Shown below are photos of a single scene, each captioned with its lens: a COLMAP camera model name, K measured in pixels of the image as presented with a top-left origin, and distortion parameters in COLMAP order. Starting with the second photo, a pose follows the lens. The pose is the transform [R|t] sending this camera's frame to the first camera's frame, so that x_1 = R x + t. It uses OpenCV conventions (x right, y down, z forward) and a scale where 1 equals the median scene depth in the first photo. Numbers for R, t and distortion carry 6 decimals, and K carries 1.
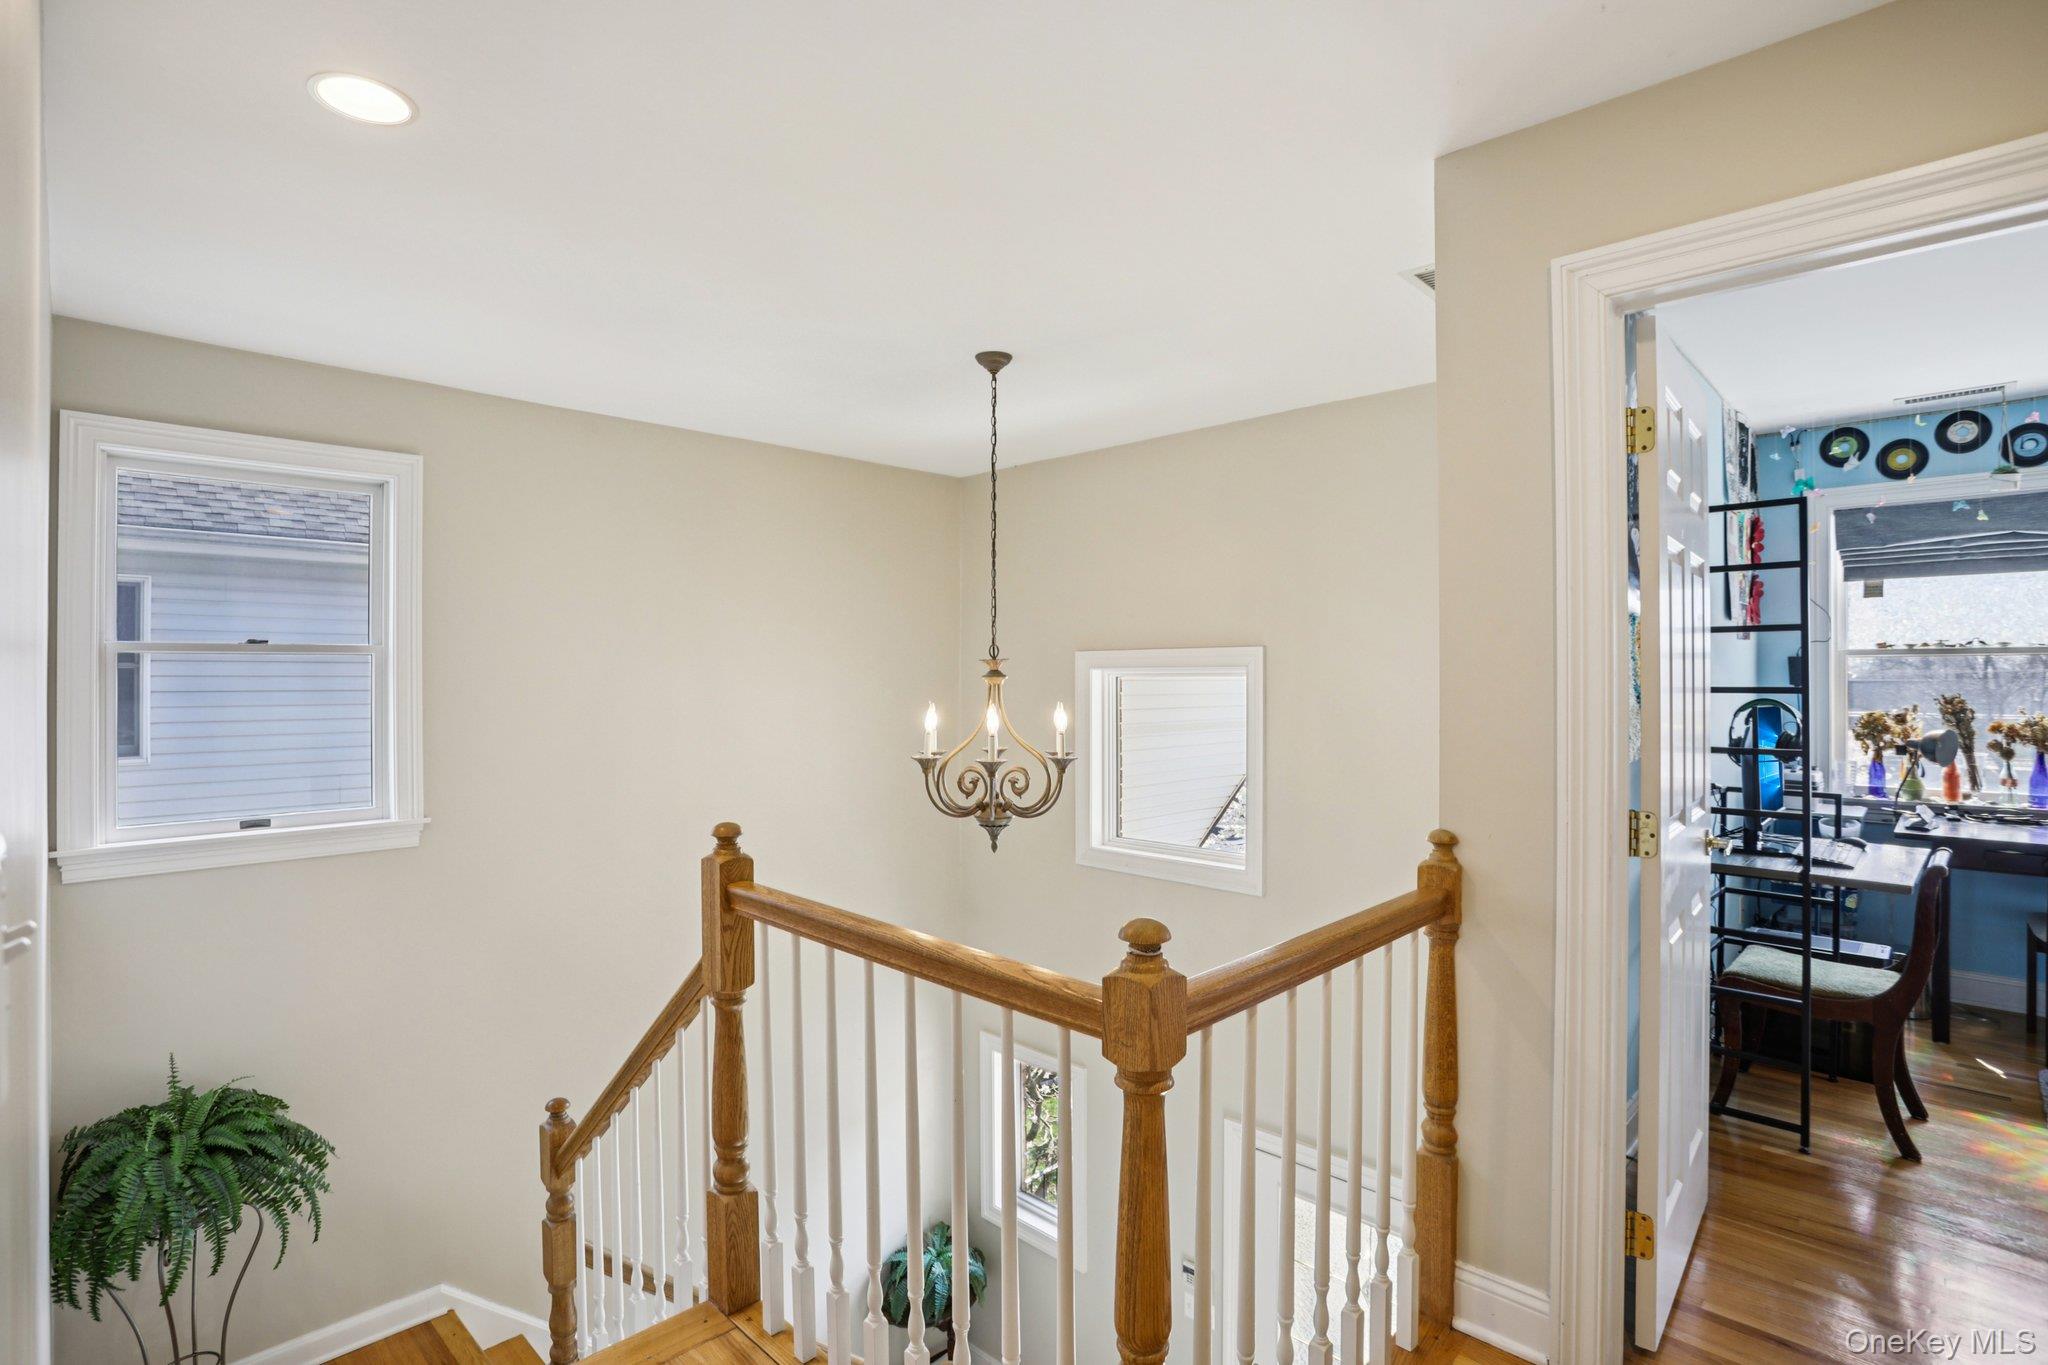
lens RADIAL K [[1005.0, 0, 1024.0], [0, 1005.0, 682.5], [0, 0, 1]] dist [-0.083440, 0.038515]
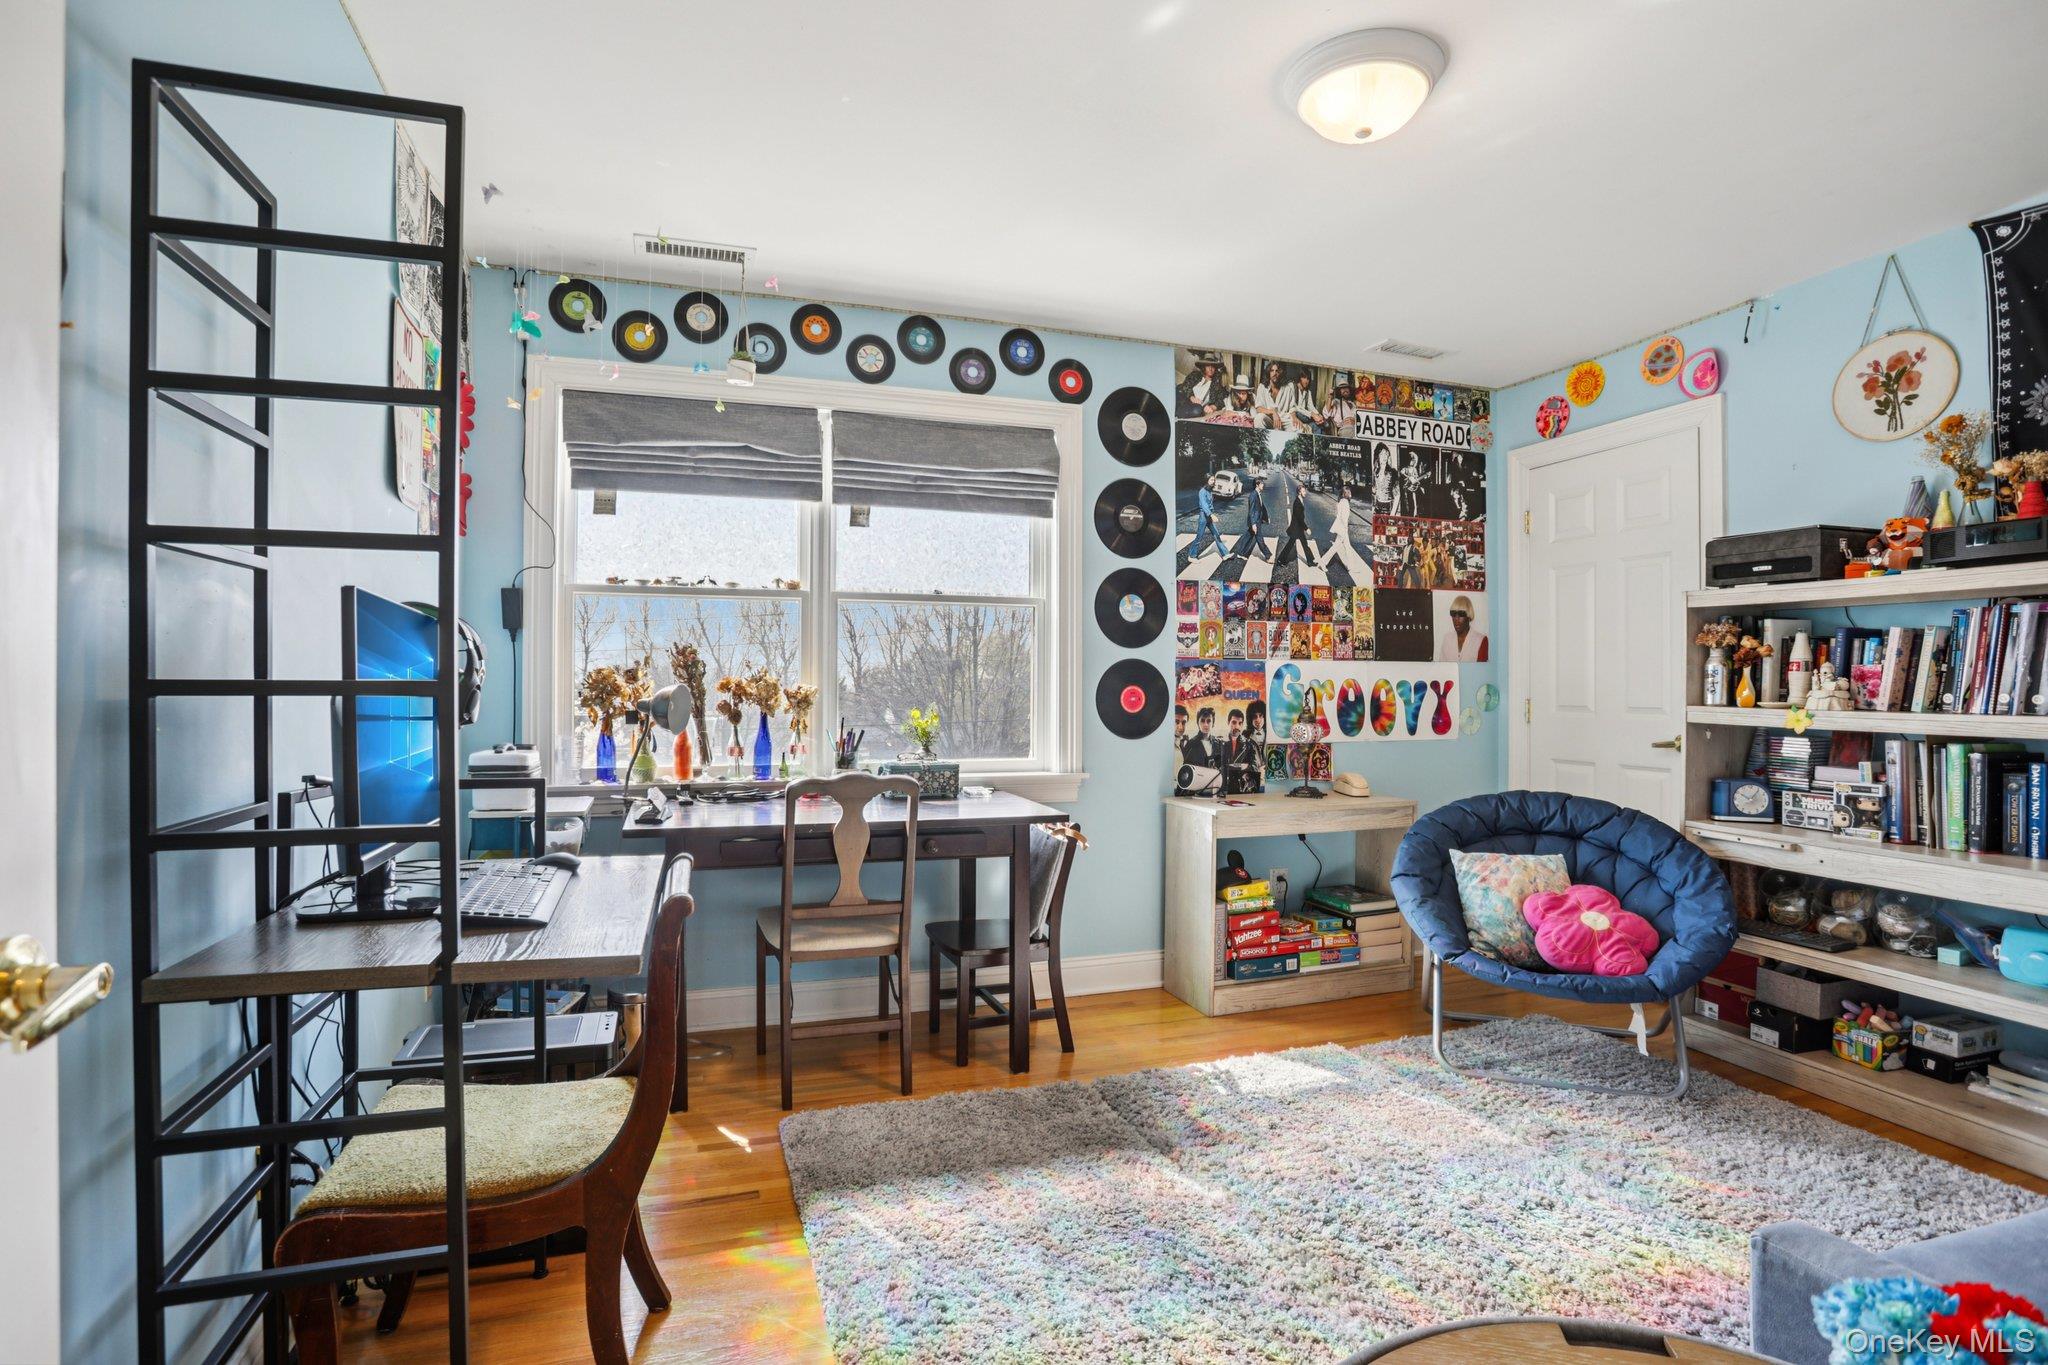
lens RADIAL K [[1005.0, 0, 1024.0], [0, 1005.0, 682.5], [0, 0, 1]] dist [-0.083440, 0.038515]
pose [[0.445515, 0.011533, 0.895200, 0.364587], [-0.003947, 0.999933, -0.010918, 0.052320], [-0.895266, 0.001331, 0.445531, 0.391625]]
